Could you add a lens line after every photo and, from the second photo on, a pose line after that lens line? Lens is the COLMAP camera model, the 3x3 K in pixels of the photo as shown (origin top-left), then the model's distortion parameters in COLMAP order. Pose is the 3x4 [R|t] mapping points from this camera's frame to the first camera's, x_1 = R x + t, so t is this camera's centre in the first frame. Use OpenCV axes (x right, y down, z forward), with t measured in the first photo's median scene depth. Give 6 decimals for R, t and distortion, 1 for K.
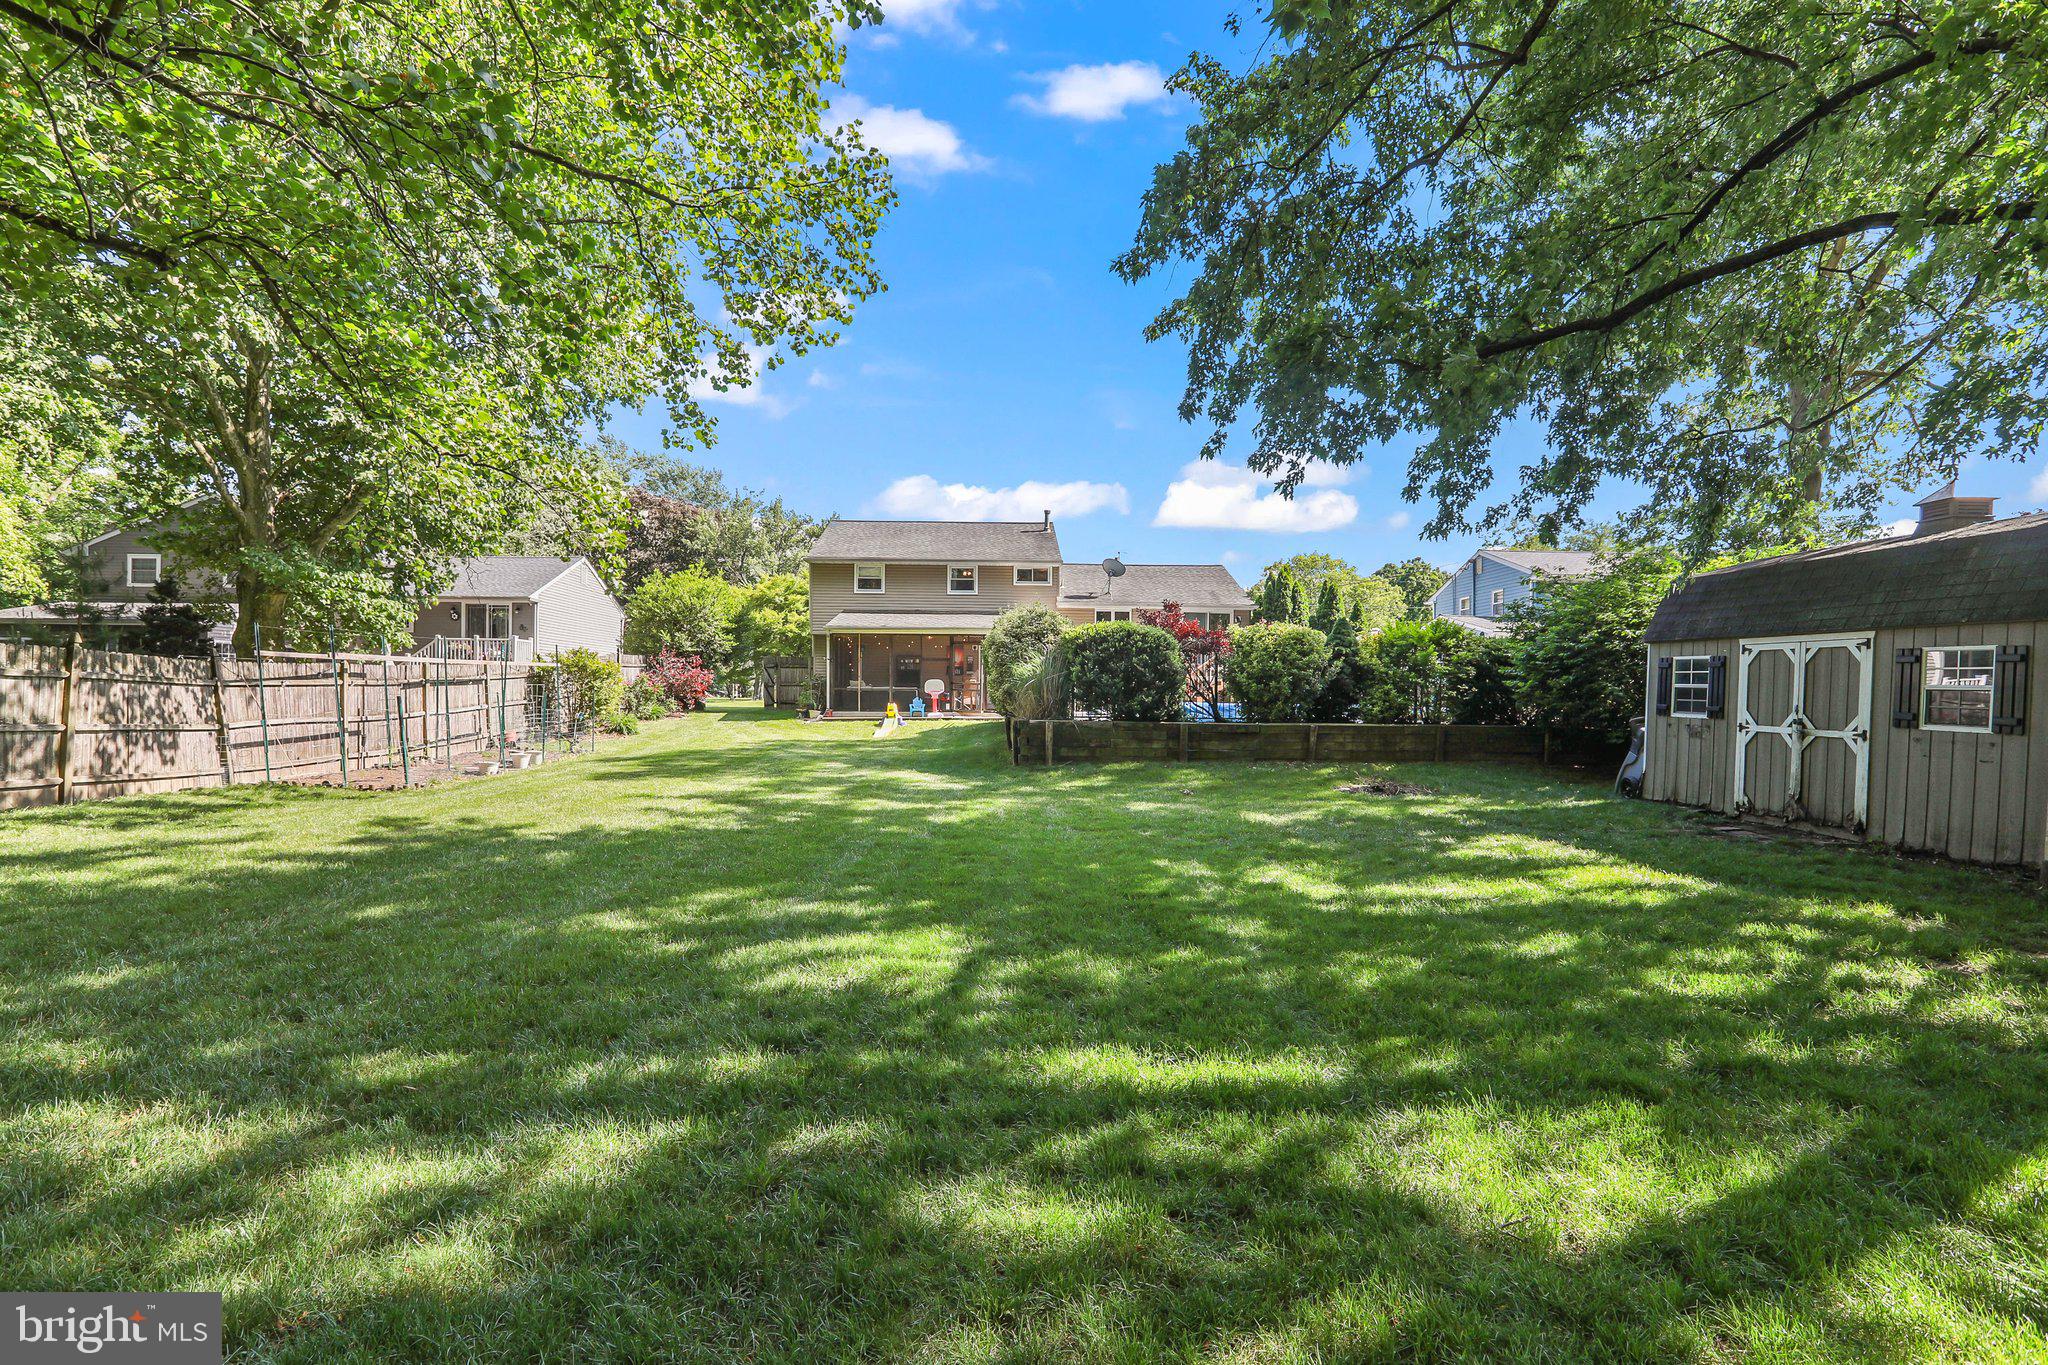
lens RADIAL K [[1028.7, 0, 1017.3], [0, 1028.7, 708.9], [0, 0, 1]] dist [-0.011227, 0.000236]
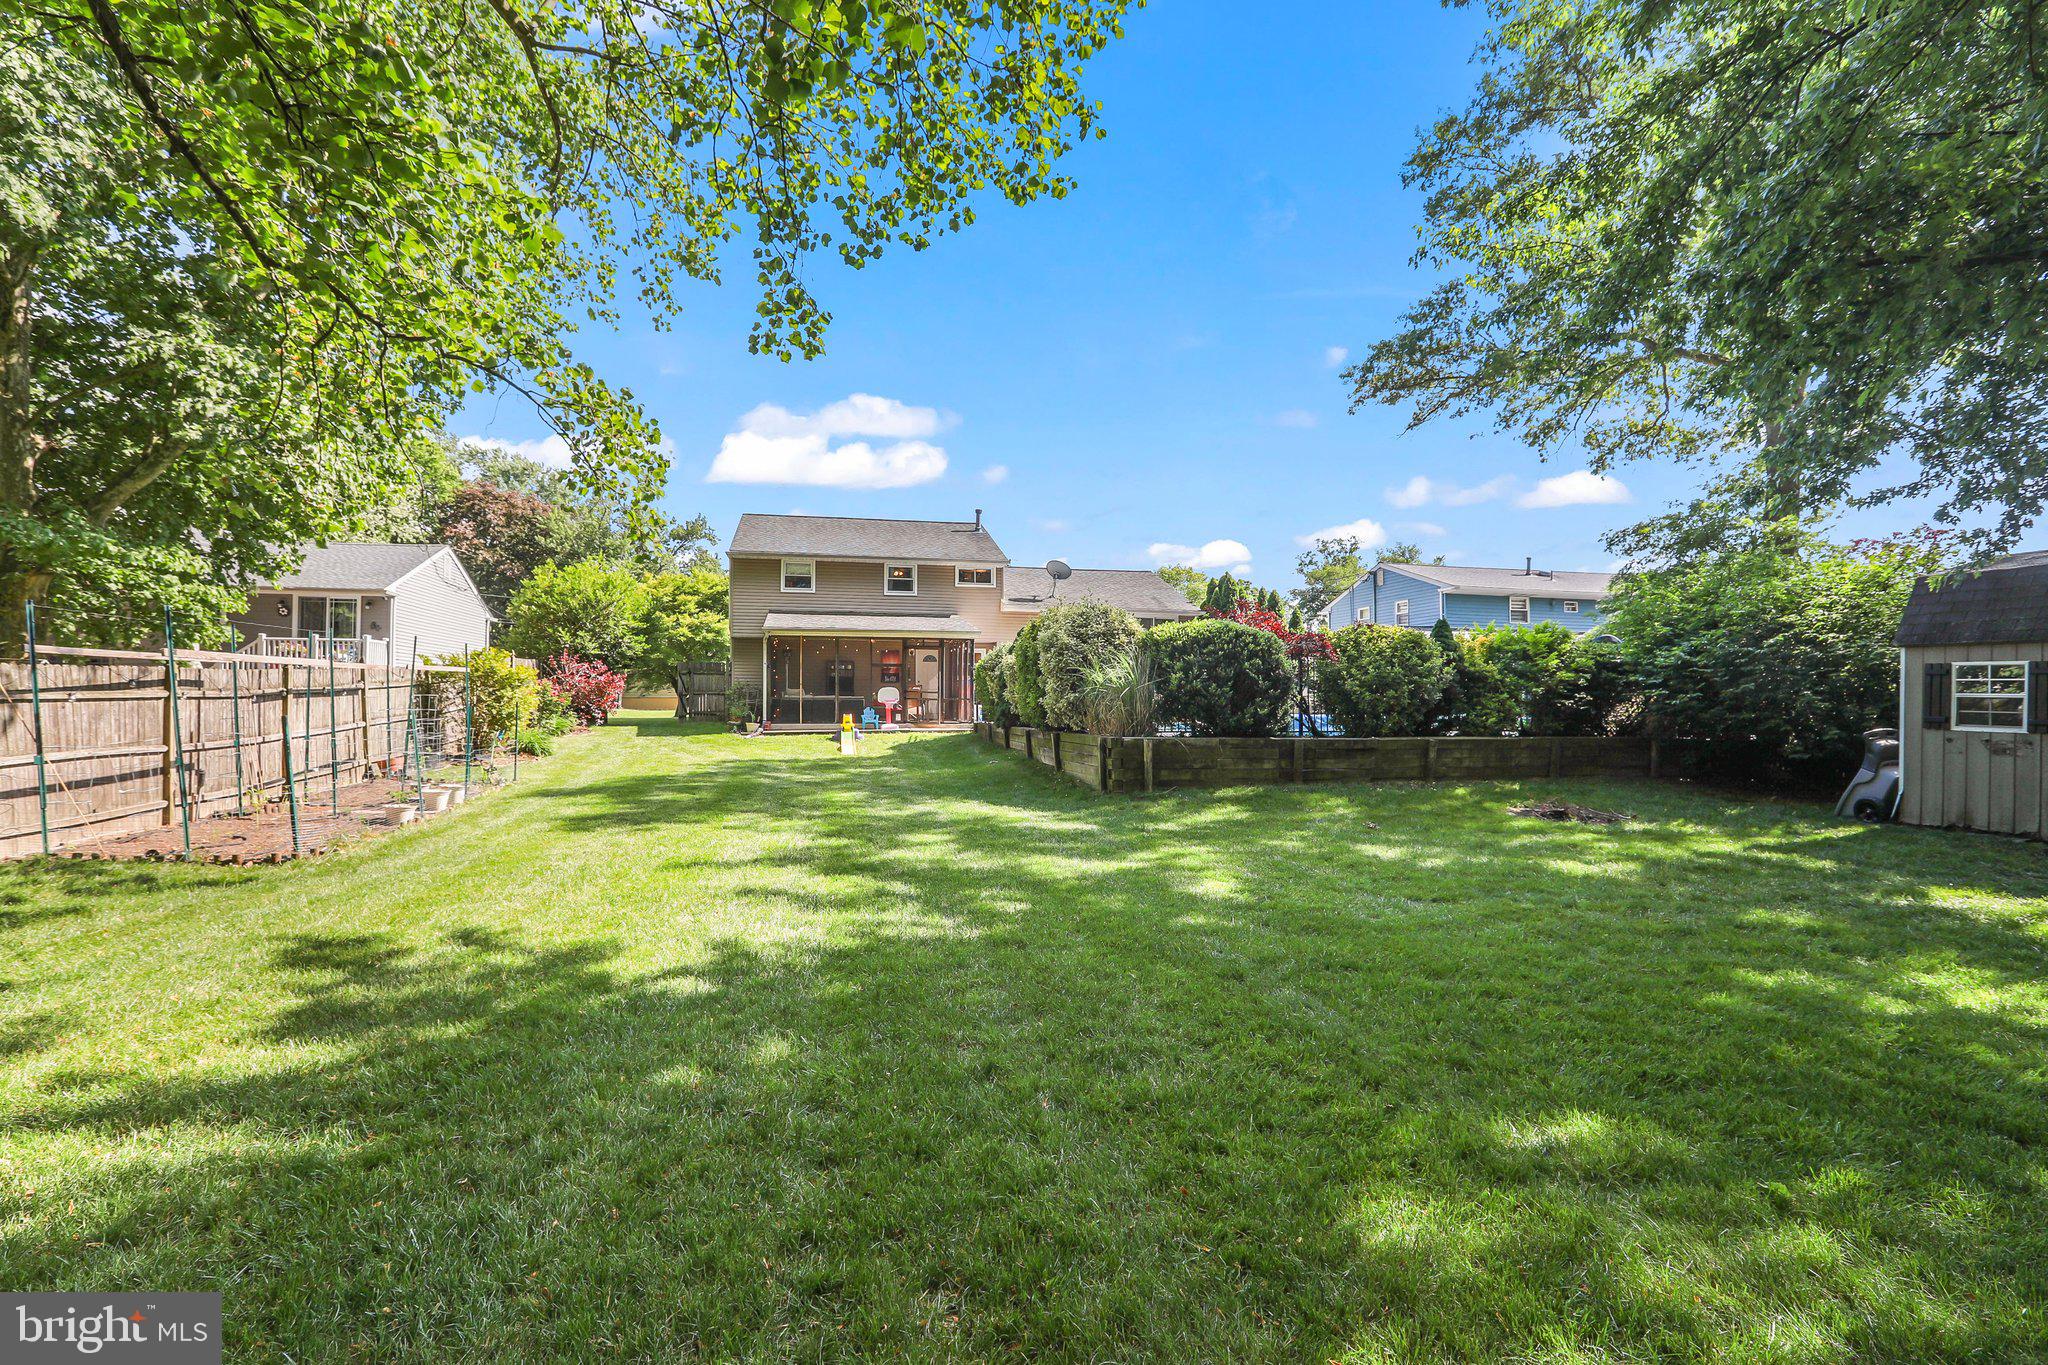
lens RADIAL K [[950.3, 0, 1017.9], [0, 950.3, 684.7], [0, 0, 1]] dist [-0.024034, 0.010643]
pose [[0.980616, -0.000795, 0.195937, -0.157094], [0.006607, 0.999557, -0.029010, -0.007120], [-0.195827, 0.029743, 0.980187, 0.191775]]
